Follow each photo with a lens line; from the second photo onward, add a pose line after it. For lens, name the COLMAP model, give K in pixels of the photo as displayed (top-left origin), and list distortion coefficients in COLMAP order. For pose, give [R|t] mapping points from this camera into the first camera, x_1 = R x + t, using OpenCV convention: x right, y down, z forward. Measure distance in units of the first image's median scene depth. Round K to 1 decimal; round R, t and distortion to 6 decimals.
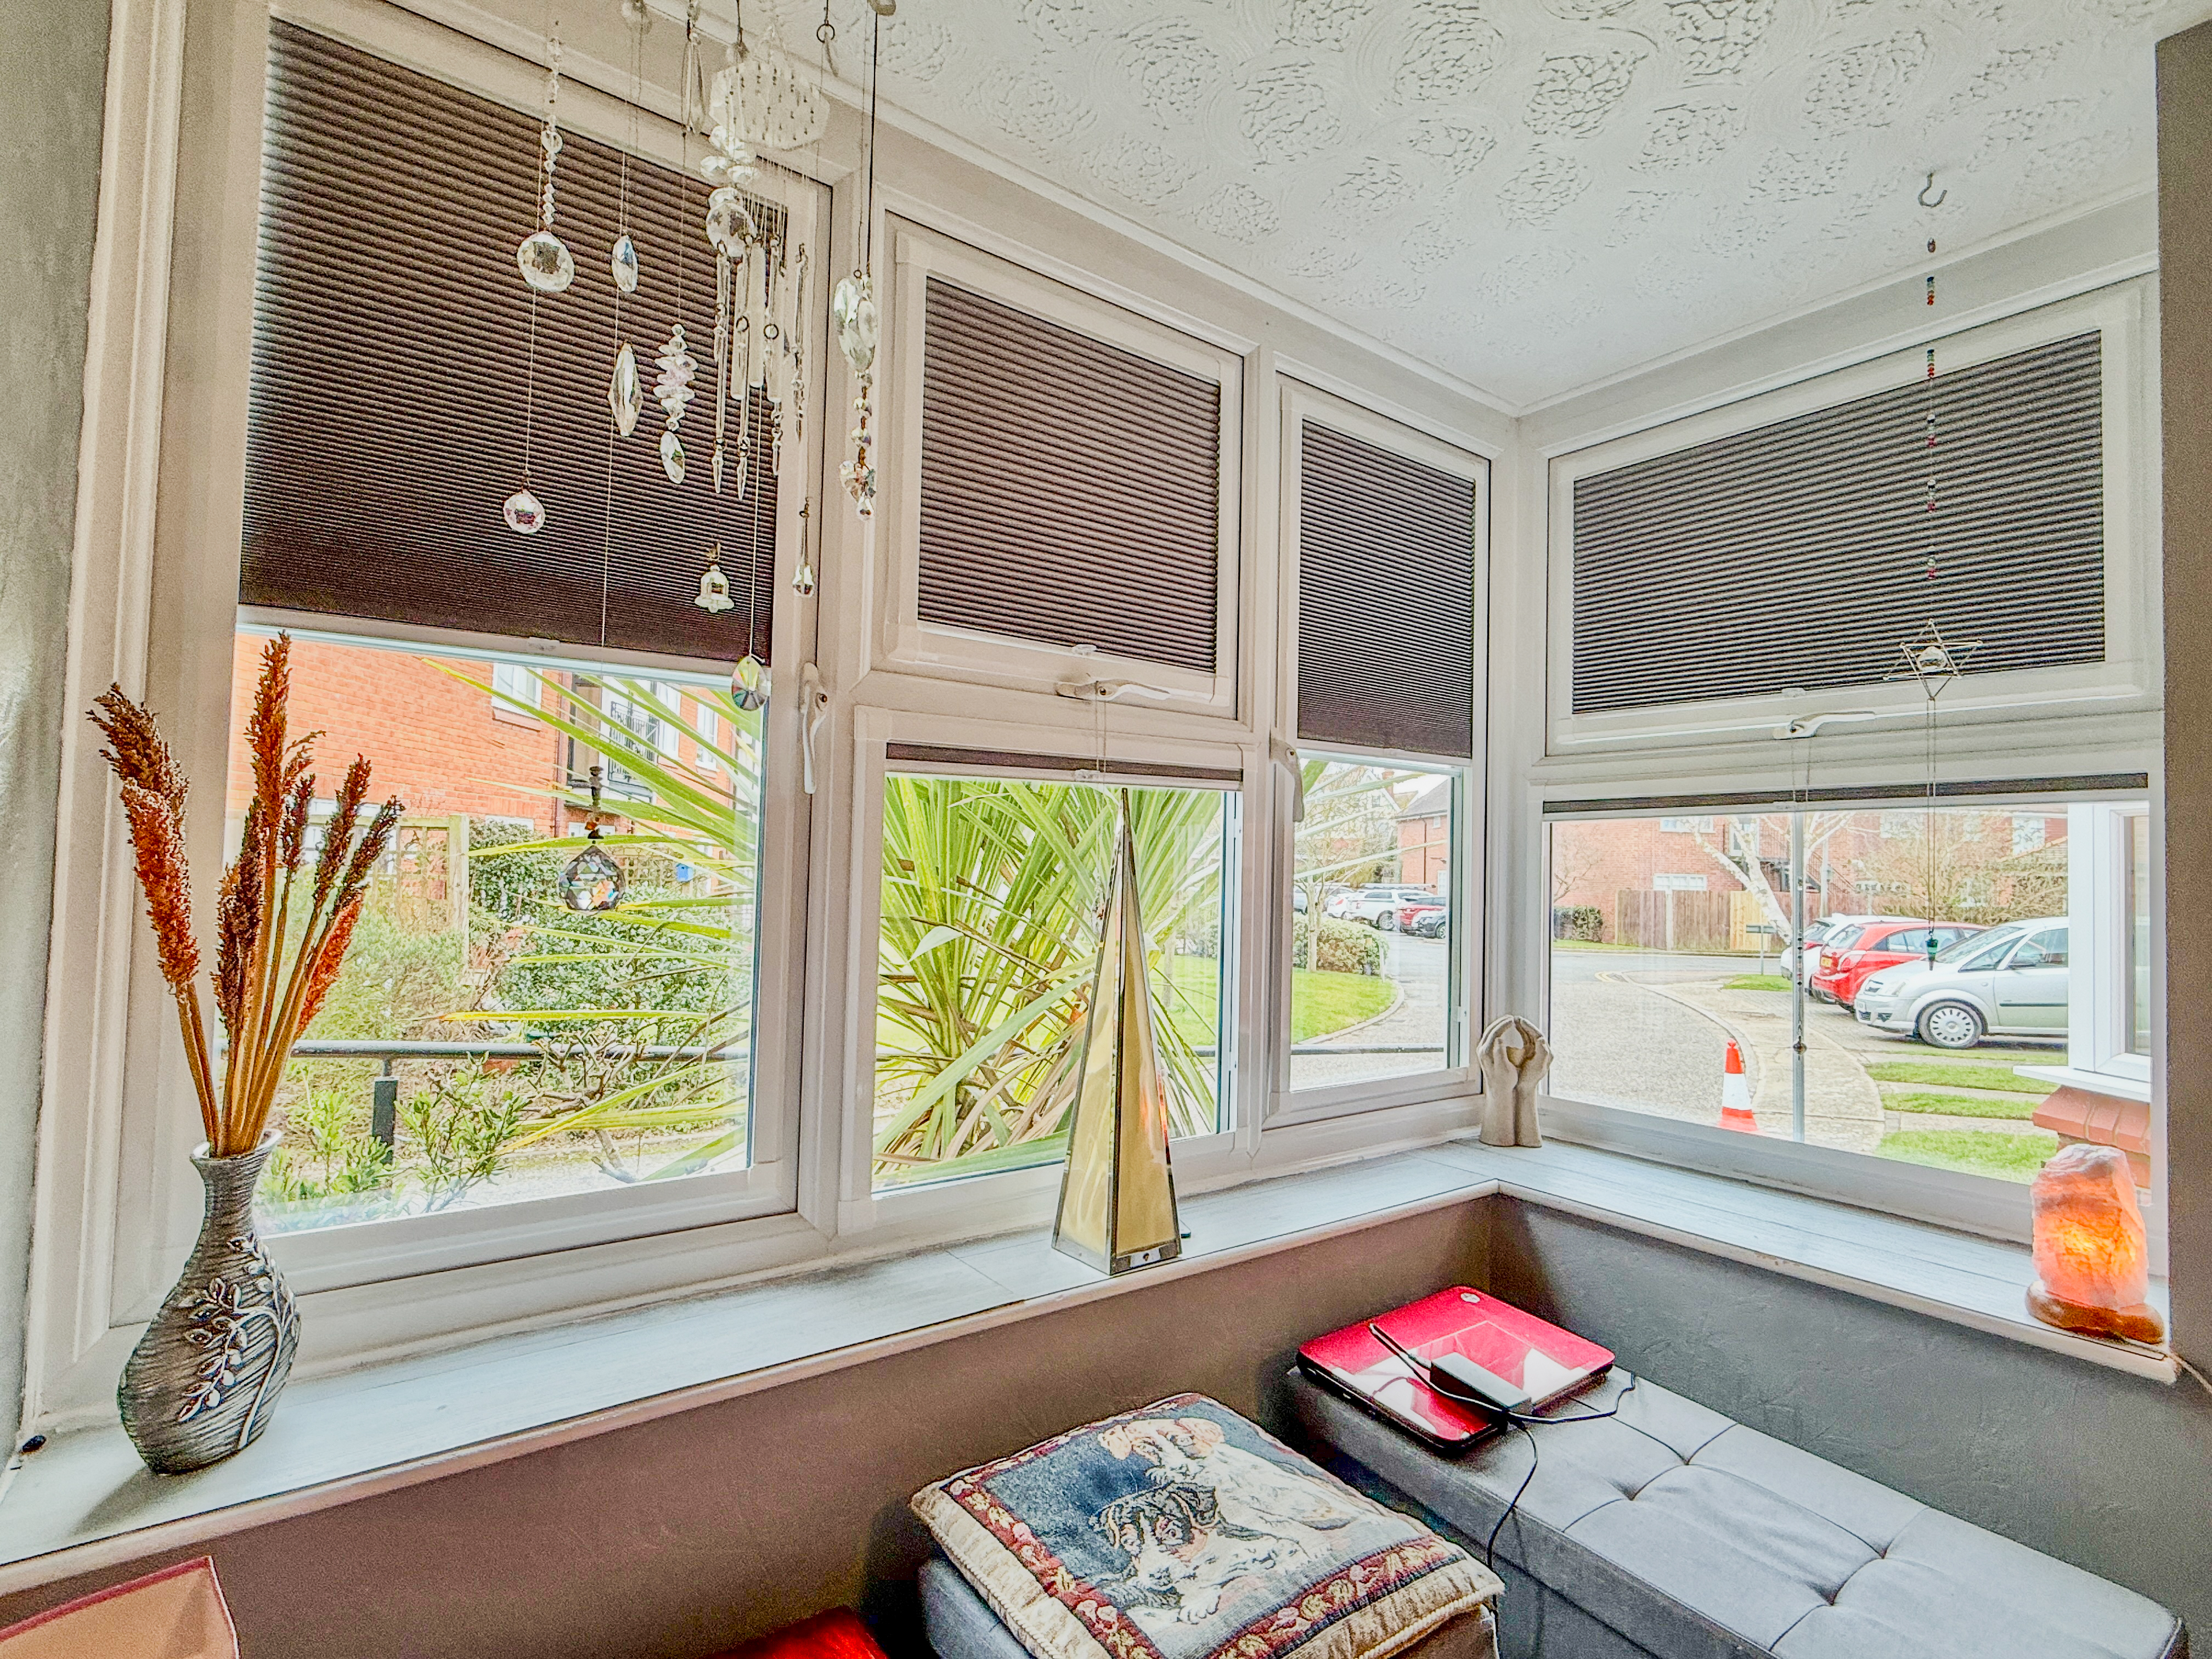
lens RADIAL K [[1092.4, 0, 1106.0], [0, 1092.4, 829.5], [0, 0, 1]] dist [0.000527, 0.000085]
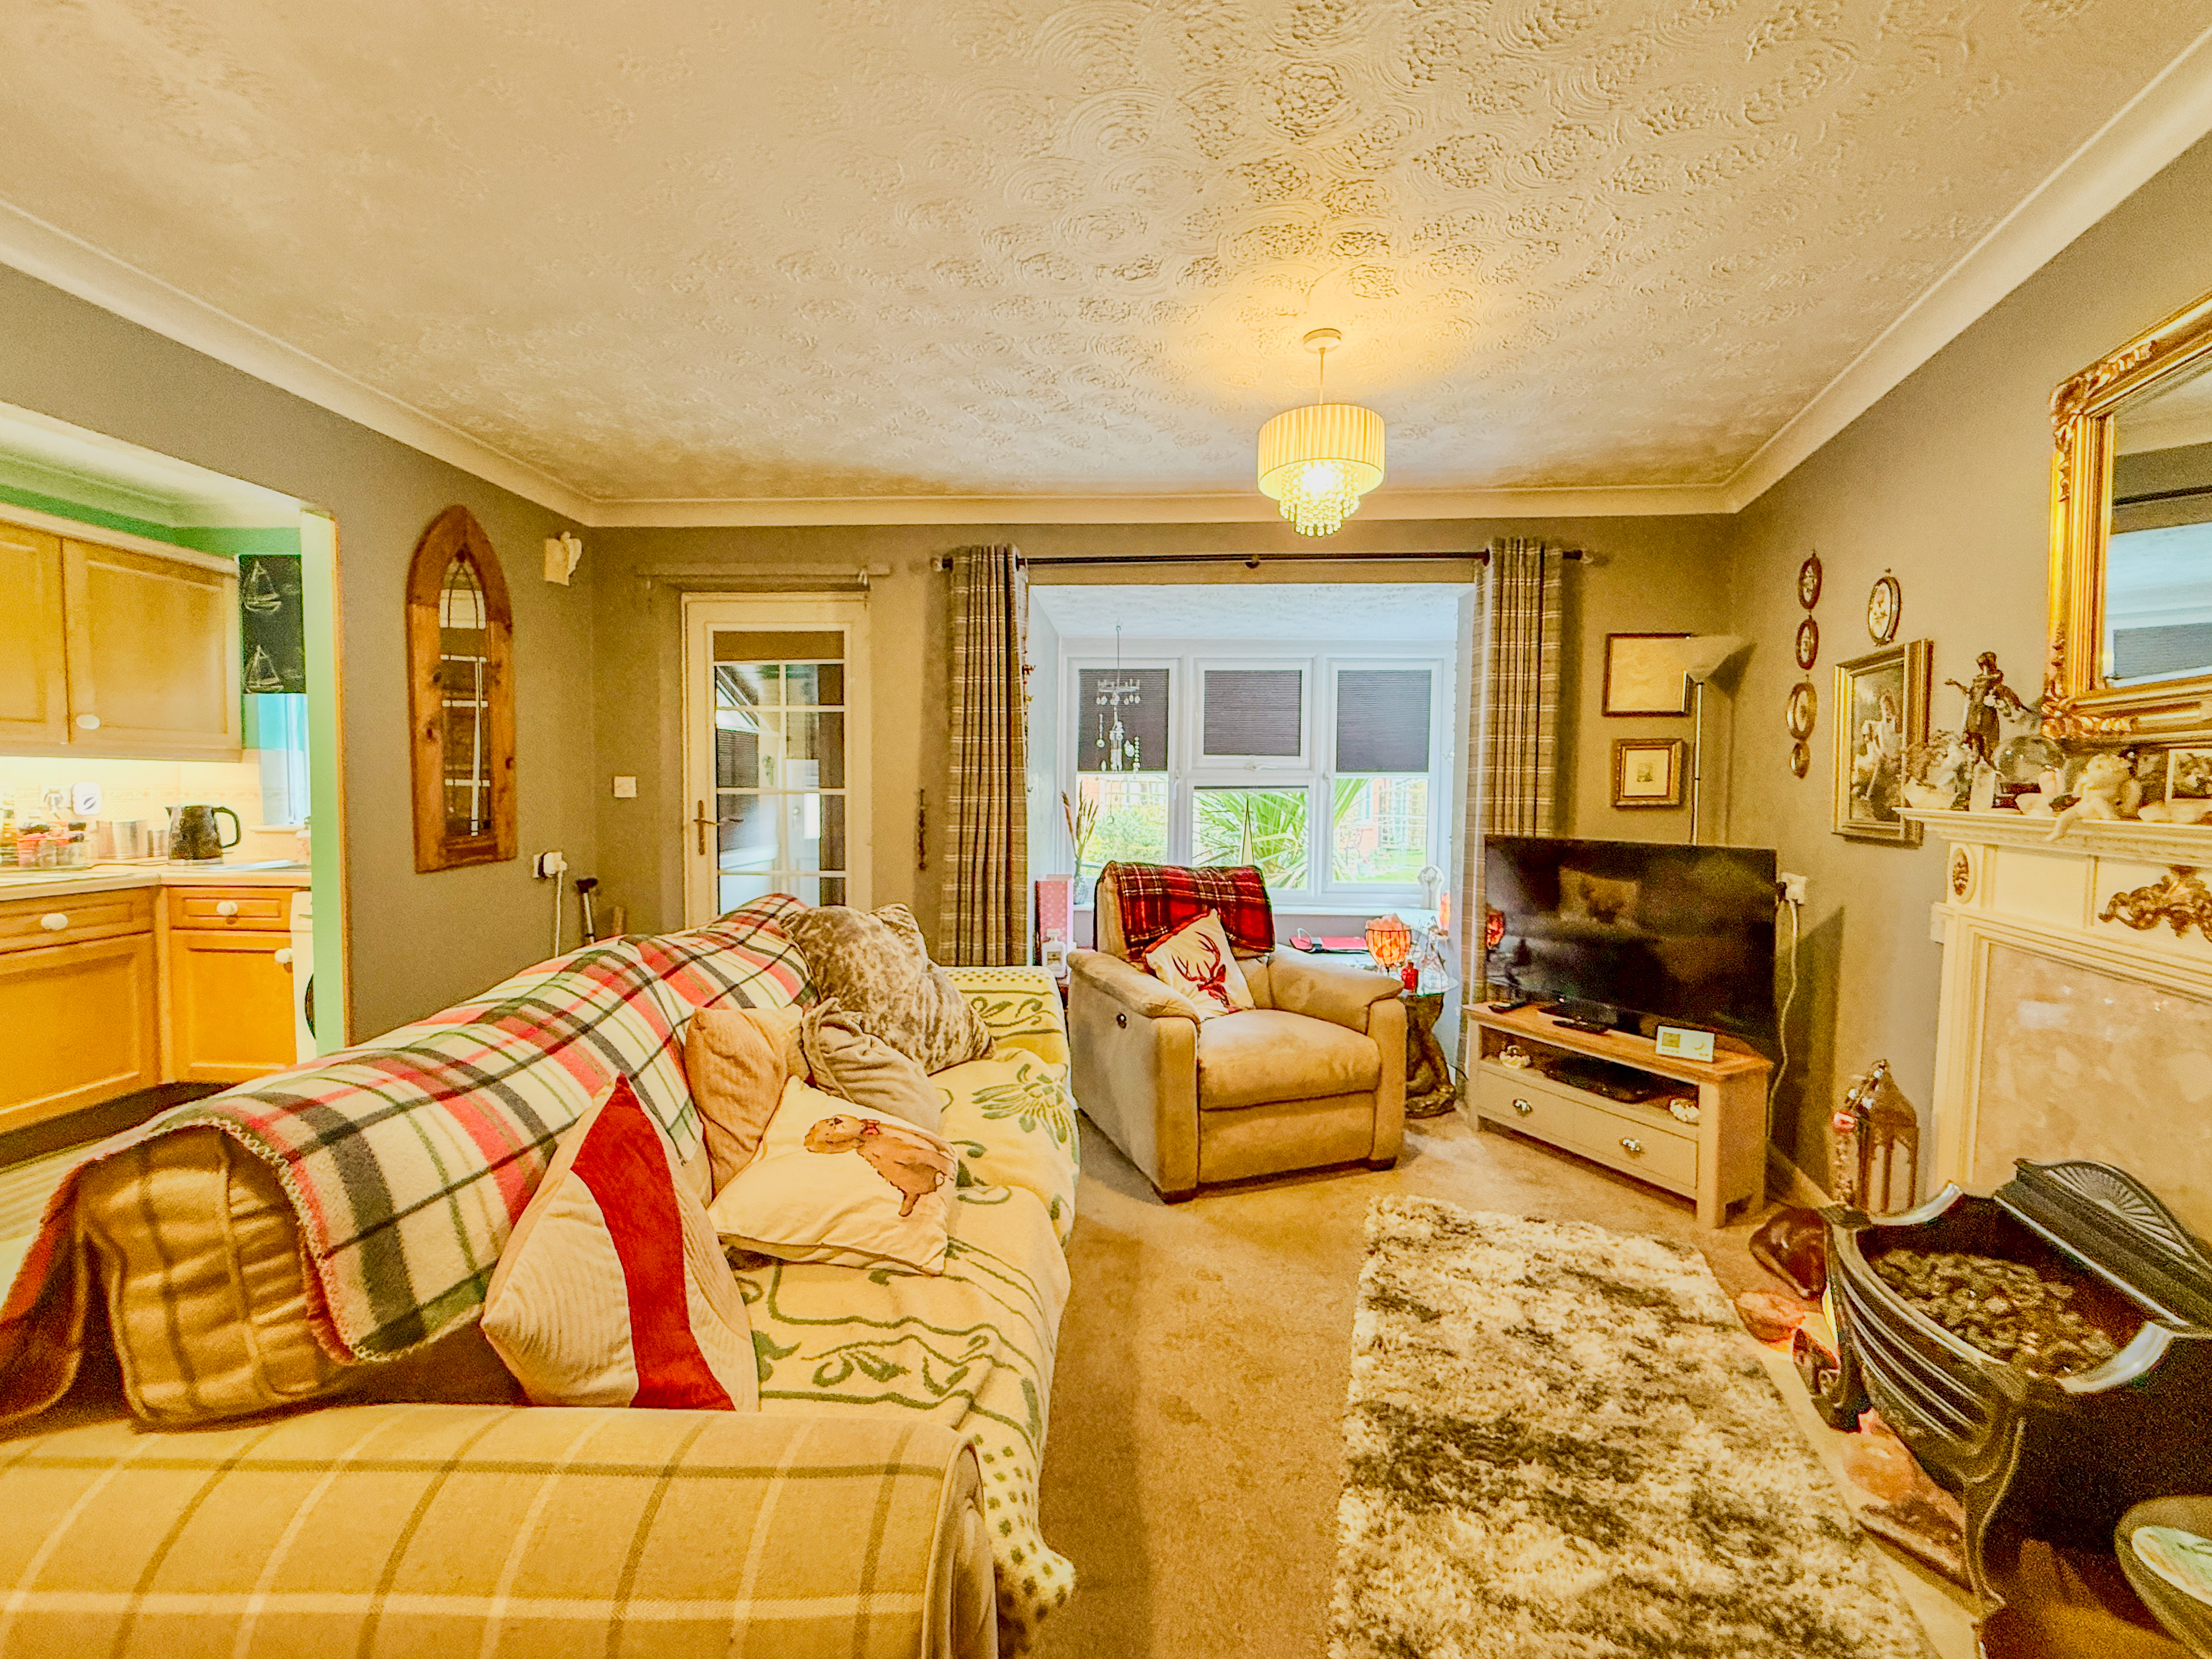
lens RADIAL K [[894.5, 0, 1106.0], [0, 894.5, 829.5], [0, 0, 1]] dist [0.000238, -0.000070]
pose [[0.782593, 0.013976, -0.622377, 1.421359], [0.034669, 0.997218, 0.065987, -0.127320], [0.621567, -0.073218, 0.779931, -1.634930]]
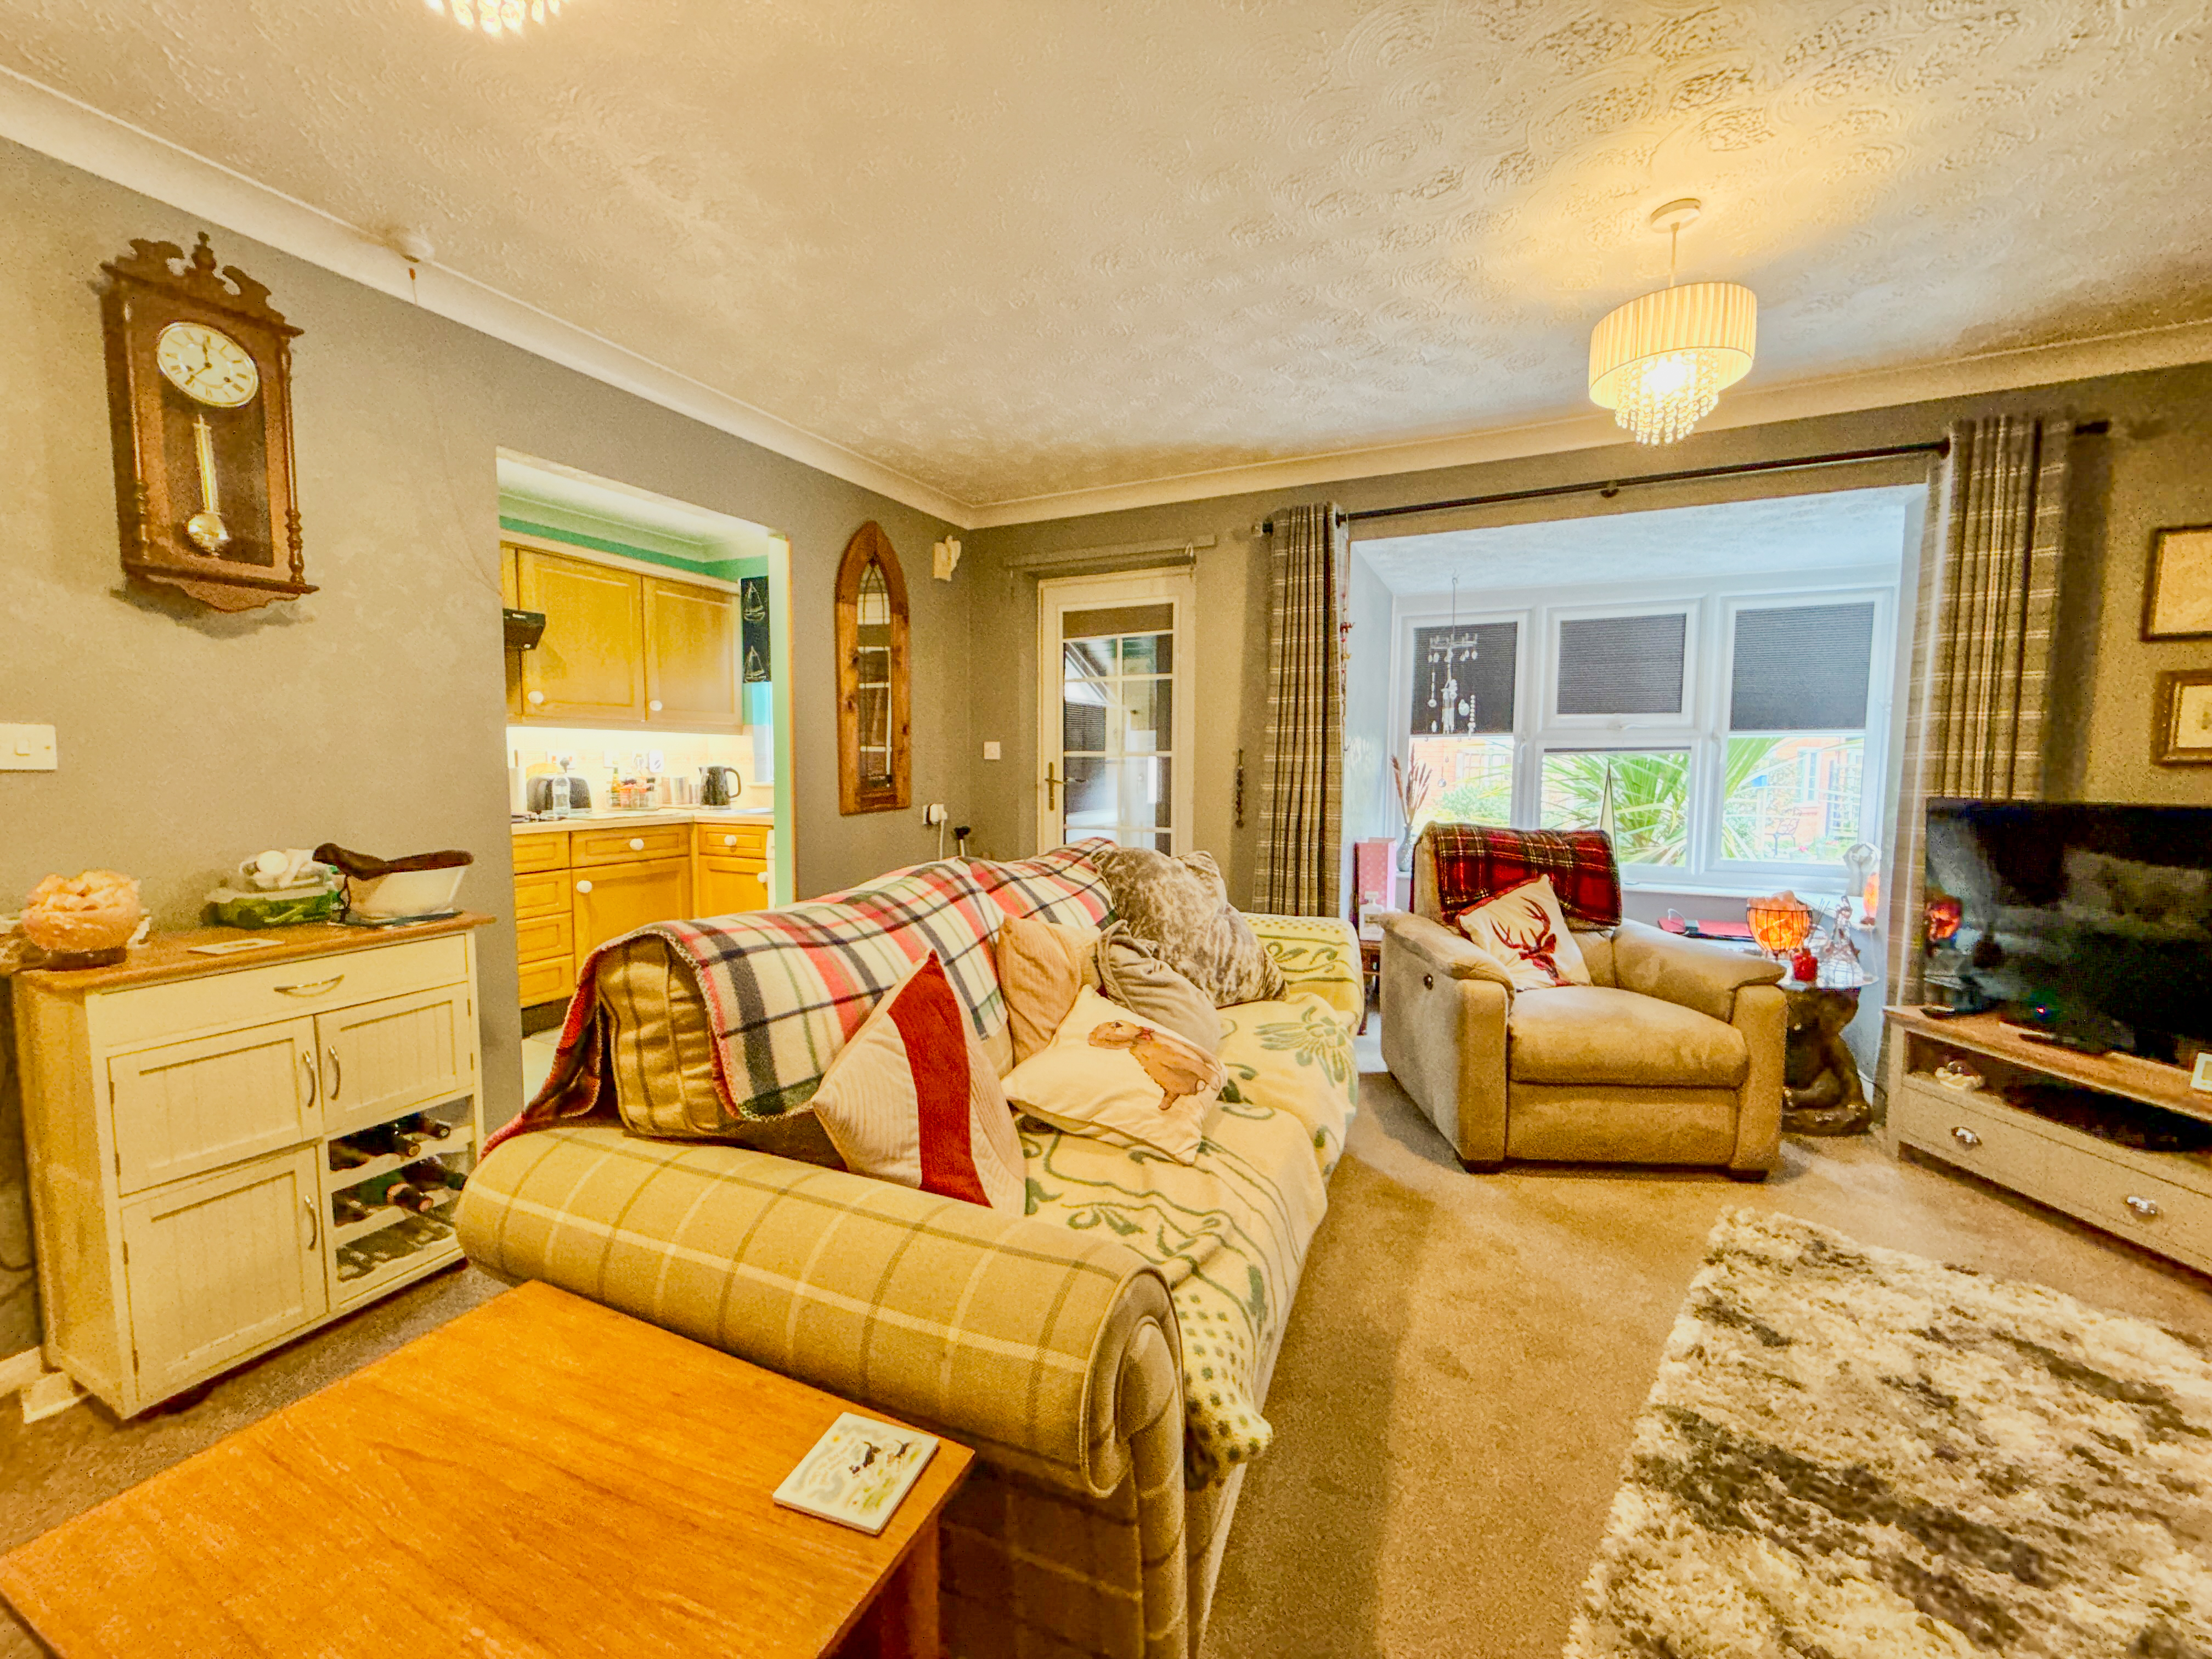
lens RADIAL K [[881.0, 0, 1106.0], [0, 881.0, 829.5], [0, 0, 1]] dist [-0.002062, 0.000083]
pose [[0.481981, 0.044544, -0.875049, 1.509986], [0.043029, 0.996299, 0.074416, -0.078218], [0.875124, -0.073519, 0.478281, -1.593038]]
